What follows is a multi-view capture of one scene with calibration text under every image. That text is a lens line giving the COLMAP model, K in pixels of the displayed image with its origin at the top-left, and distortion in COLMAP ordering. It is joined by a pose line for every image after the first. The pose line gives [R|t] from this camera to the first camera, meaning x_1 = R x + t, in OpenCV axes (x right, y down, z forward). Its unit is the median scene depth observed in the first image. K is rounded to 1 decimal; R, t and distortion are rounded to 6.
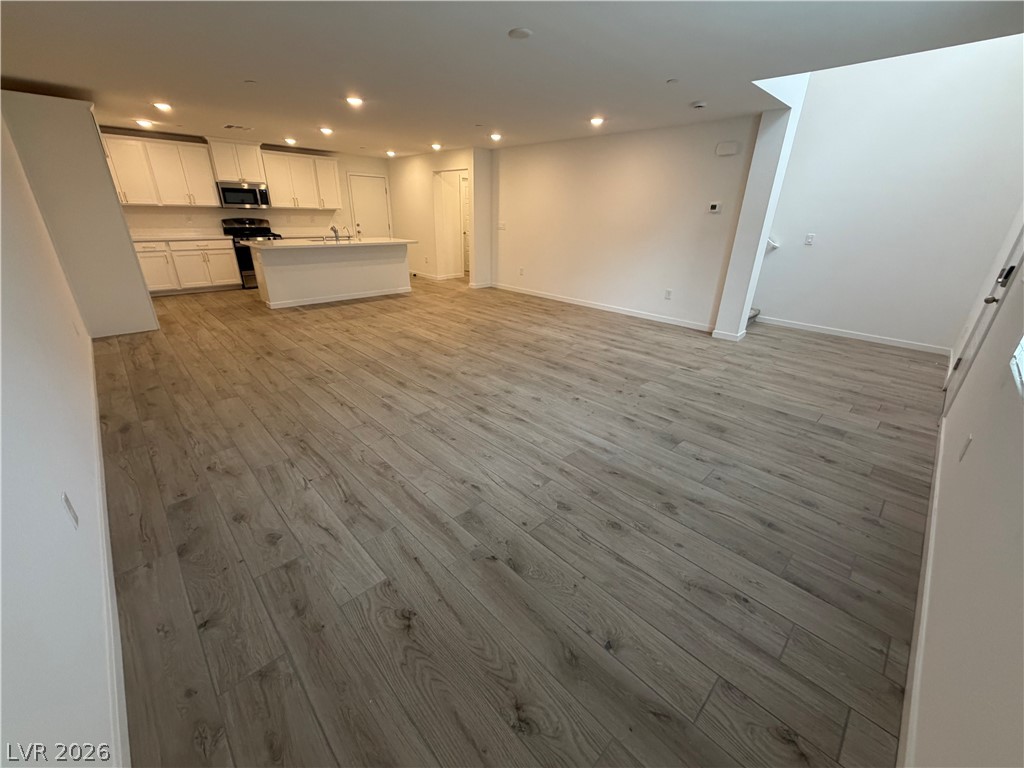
lens RADIAL K [[406.9, 0, 512.5], [0, 406.9, 381.8], [0, 0, 1]] dist [-0.001540, 0.000697]
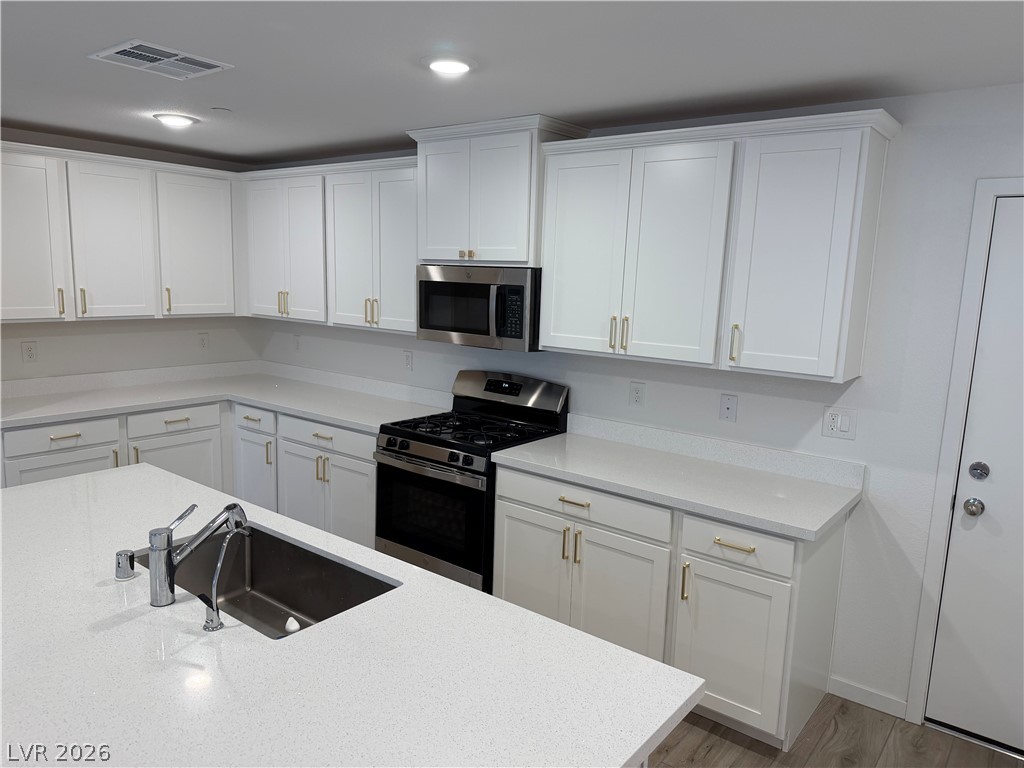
lens RADIAL K [[716.2, 0, 511.2], [0, 716.2, 388.0], [0, 0, 1]] dist [0.058407, -0.074972]
pose [[0.130535, 0.136674, -0.981978, -0.237041], [-0.410894, 0.908846, 0.071875, -0.716420], [0.902290, 0.394106, 0.174795, 1.521542]]
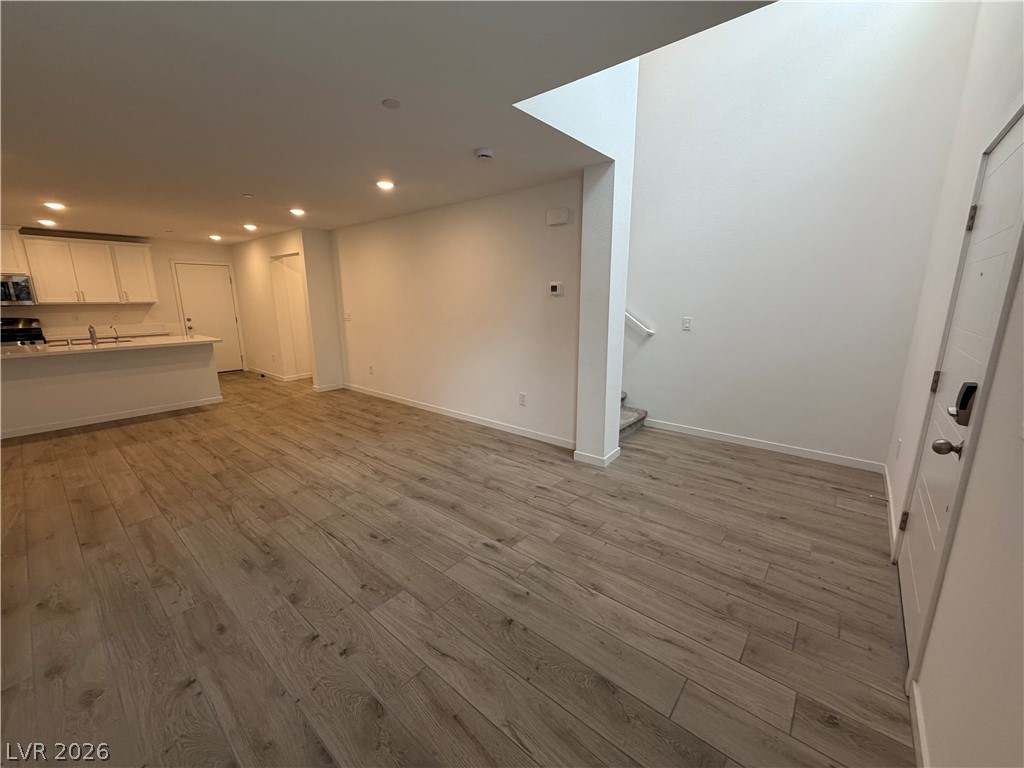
lens RADIAL K [[406.9, 0, 511.9], [0, 406.9, 381.2], [0, 0, 1]] dist [-0.001540, 0.000697]
pose [[0.994022, -0.047609, 0.098257, 0.363402], [0.065386, 0.980276, -0.186502, -0.136235], [-0.087440, 0.191812, 0.977529, 0.327731]]
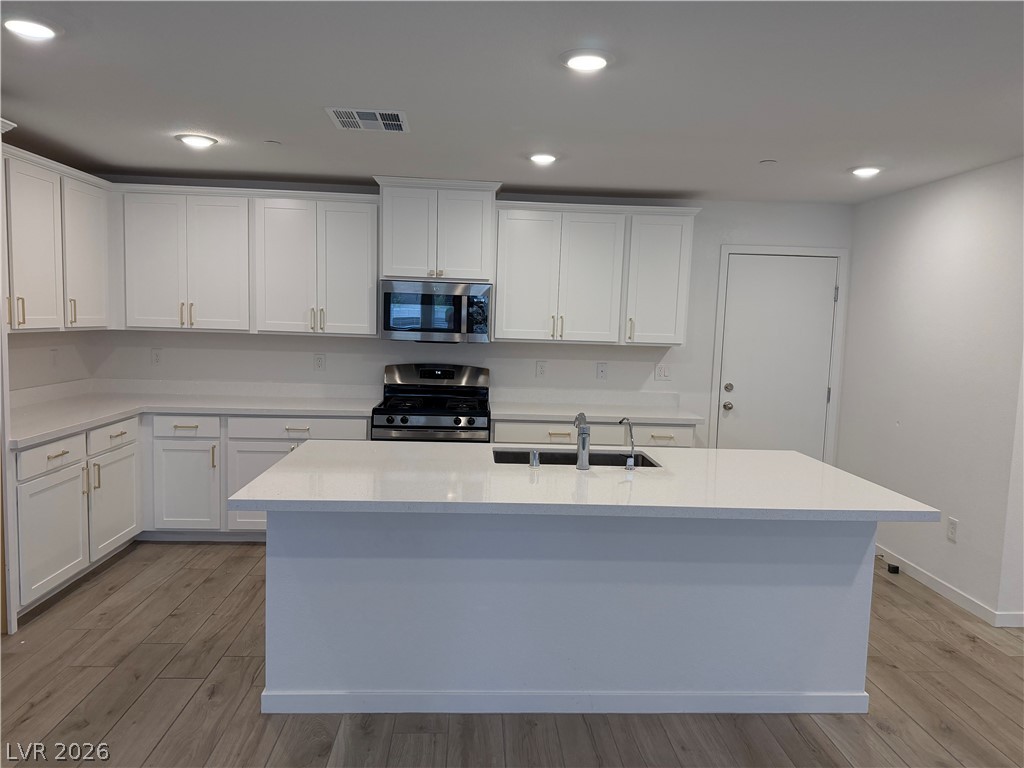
lens RADIAL K [[716.2, 0, 506.4], [0, 716.2, 384.8], [0, 0, 1]] dist [0.058407, -0.074972]
pose [[0.749598, 0.059170, -0.659243, -0.249649], [-0.267291, 0.938233, -0.219715, -0.414856], [0.605523, 0.340908, 0.719113, 0.917358]]
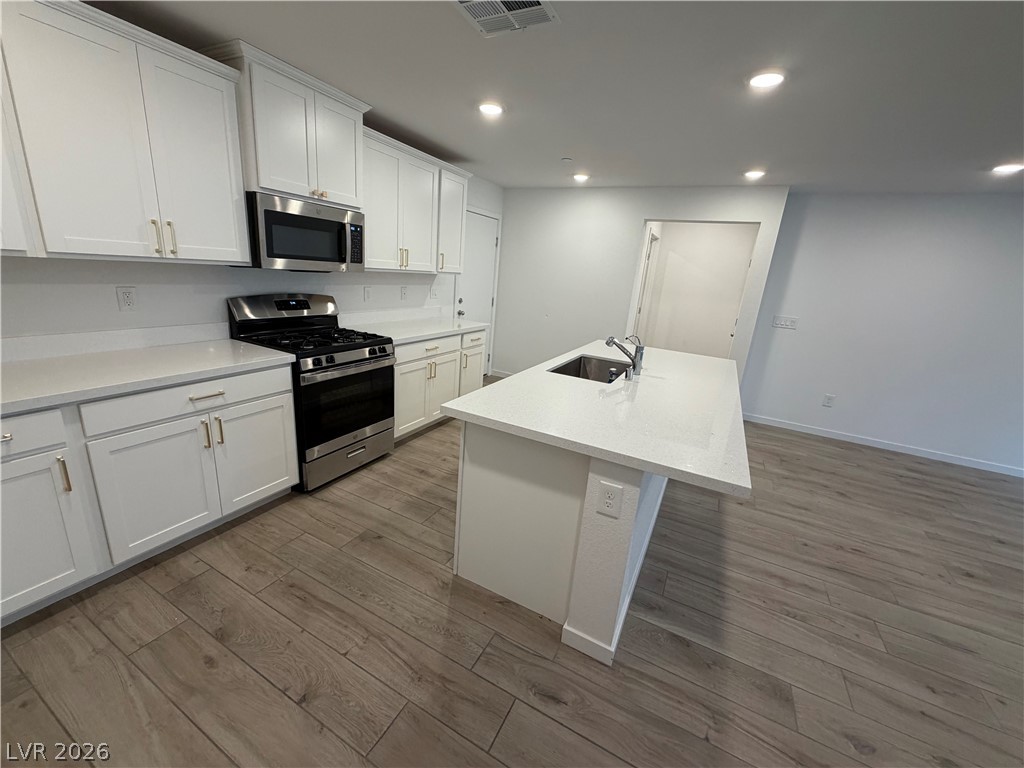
lens RADIAL K [[406.9, 0, 512.7], [0, 406.9, 385.8], [0, 0, 1]] dist [-0.001540, 0.000697]
pose [[0.948449, -0.034894, 0.315004, -0.967052], [0.065046, 0.994194, -0.085718, -0.454006], [-0.310184, 0.101789, 0.945212, 0.987645]]
